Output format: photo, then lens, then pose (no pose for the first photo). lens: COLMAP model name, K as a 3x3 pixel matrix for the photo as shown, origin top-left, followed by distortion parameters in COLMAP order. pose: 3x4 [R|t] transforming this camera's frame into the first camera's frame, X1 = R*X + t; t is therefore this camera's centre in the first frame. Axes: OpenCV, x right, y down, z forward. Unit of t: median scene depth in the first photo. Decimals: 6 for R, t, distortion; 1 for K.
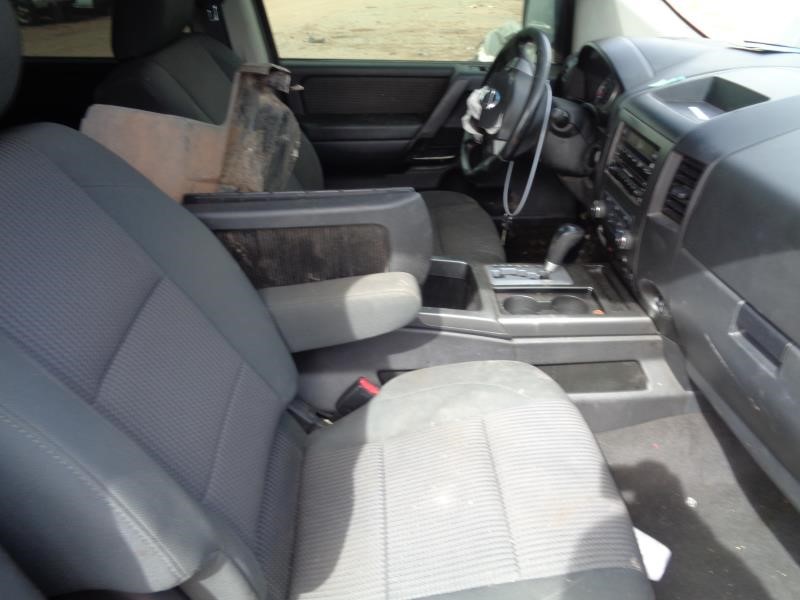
lens RADIAL K [[618.3, 0, 400.0], [0, 618.3, 300.0], [0, 0, 1]] dist [-0.003060, -0.003204]
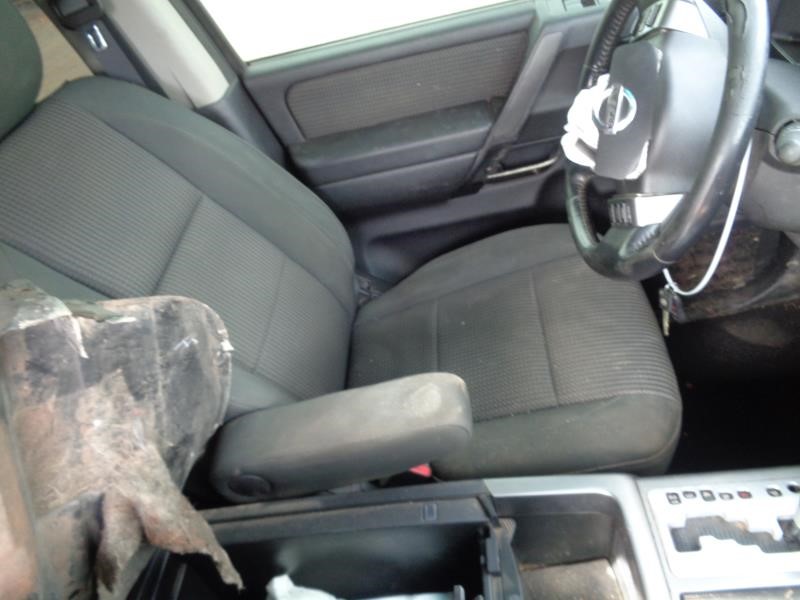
lens RADIAL K [[618.3, 0, 400.0], [0, 618.3, 300.0], [0, 0, 1]] dist [-0.003060, -0.003204]
pose [[0.966358, -0.133959, -0.219562, 0.069012], [0.172000, 0.971277, 0.164429, -0.283553], [0.191229, -0.196662, 0.961642, 0.473488]]
